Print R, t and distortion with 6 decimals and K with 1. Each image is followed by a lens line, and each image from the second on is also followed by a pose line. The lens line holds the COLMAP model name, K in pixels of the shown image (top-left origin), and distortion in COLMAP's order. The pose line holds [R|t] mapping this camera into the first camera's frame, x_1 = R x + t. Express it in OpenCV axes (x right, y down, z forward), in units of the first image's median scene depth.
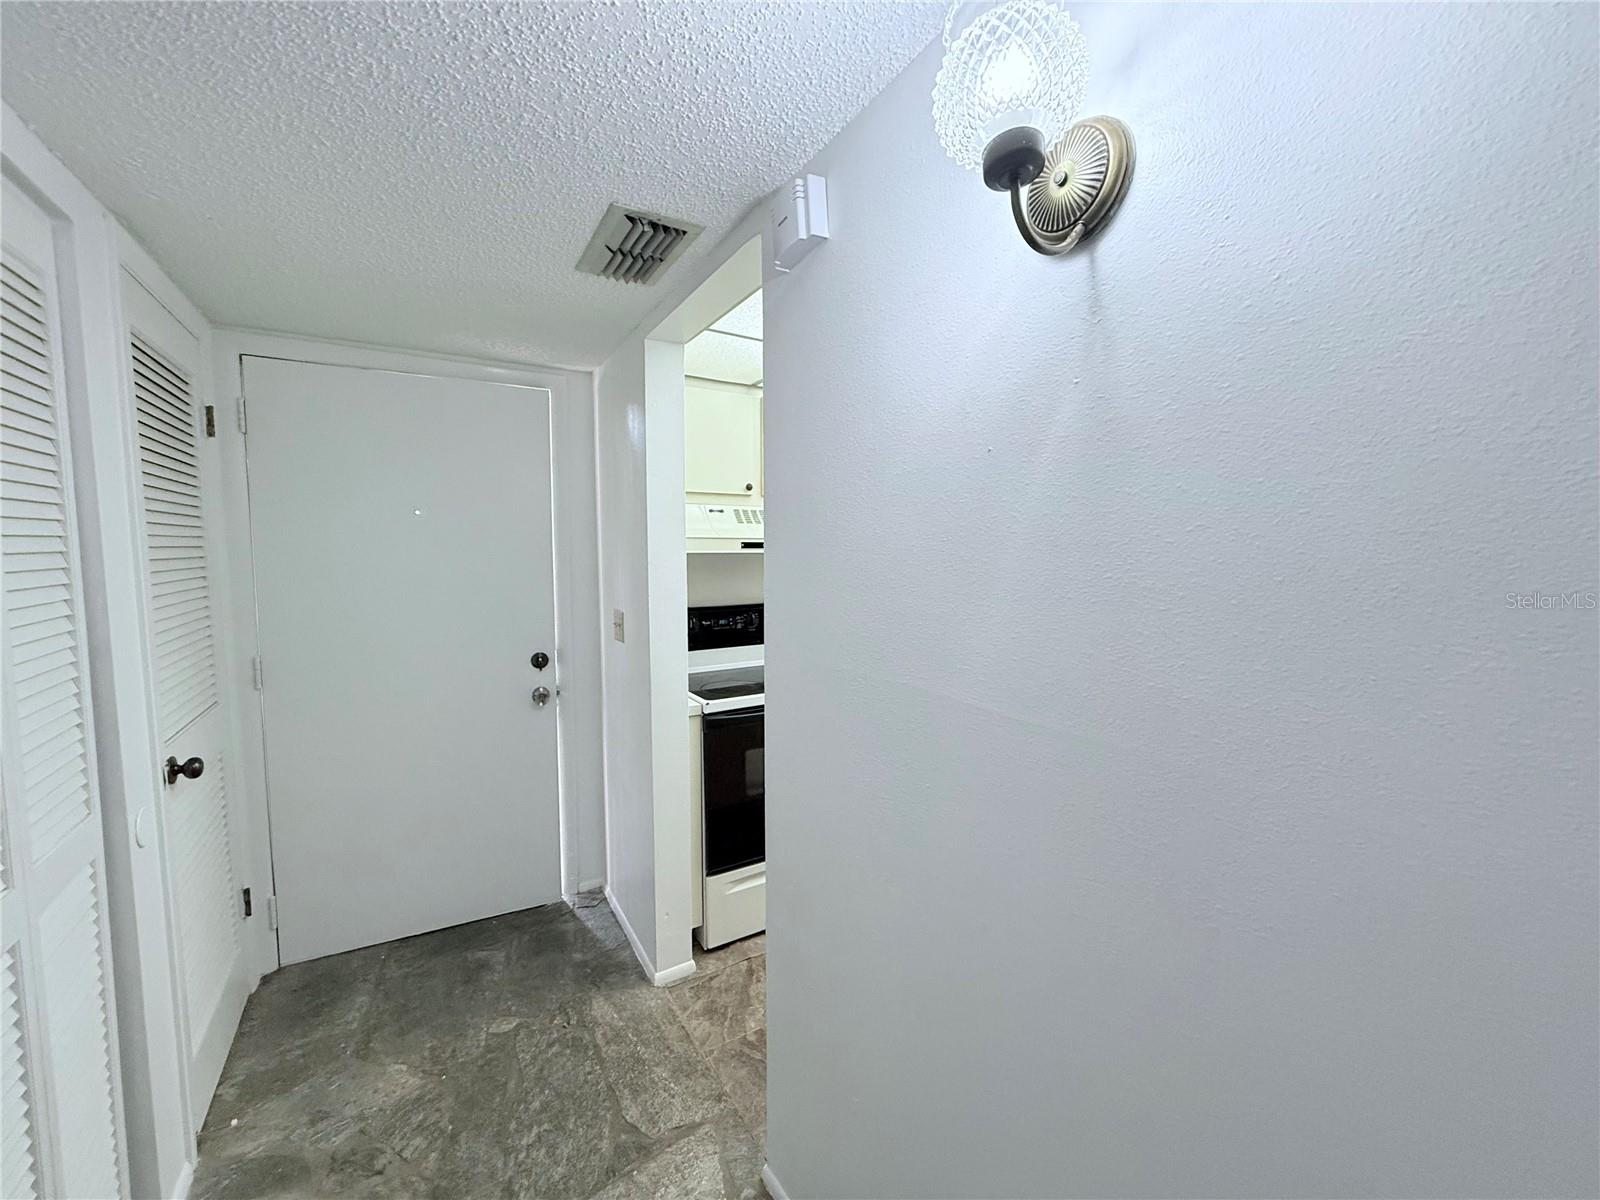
lens RADIAL K [[636.3, 0, 798.7], [0, 636.3, 599.0], [0, 0, 1]] dist [-0.000801, -0.000036]
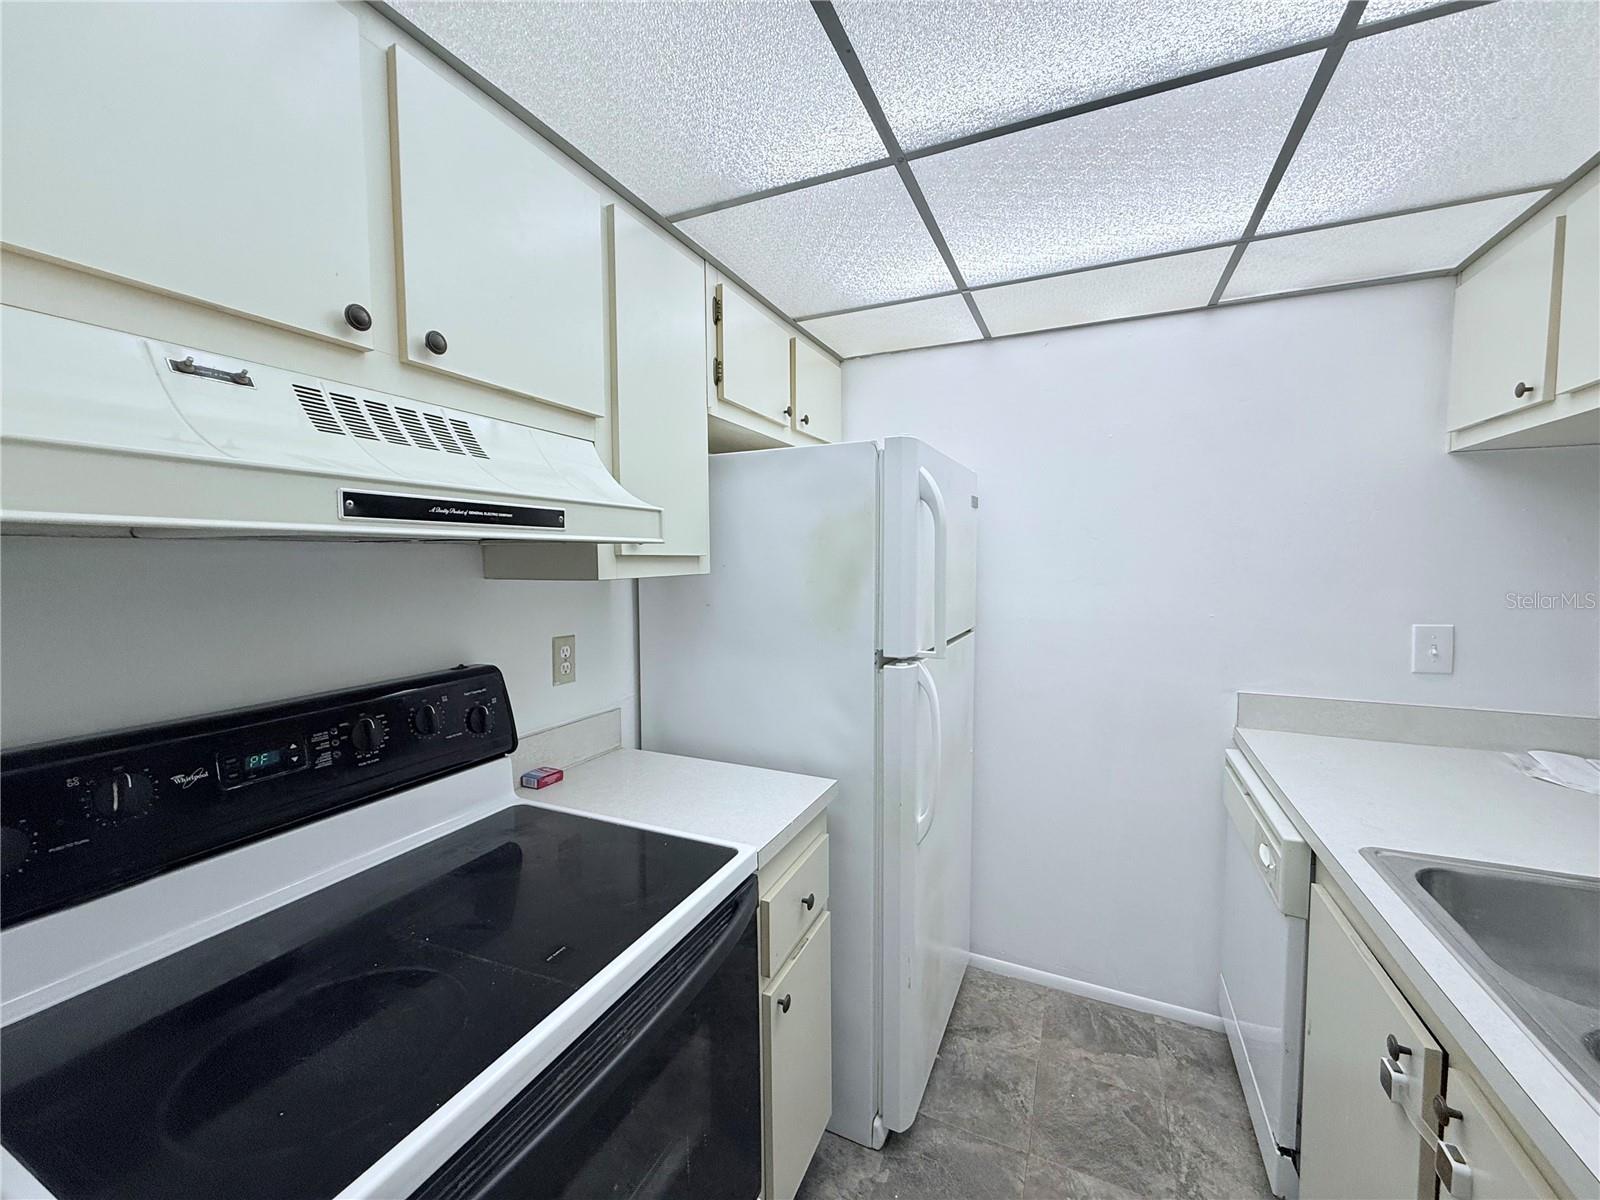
lens RADIAL K [[636.3, 0, 798.9], [0, 636.3, 596.2], [0, 0, 1]] dist [-0.000801, -0.000036]
pose [[0.832213, -0.034250, 0.553397, -0.074981], [0.047102, 0.998849, -0.009013, -0.031946], [-0.552452, 0.033567, 0.832869, 0.637568]]
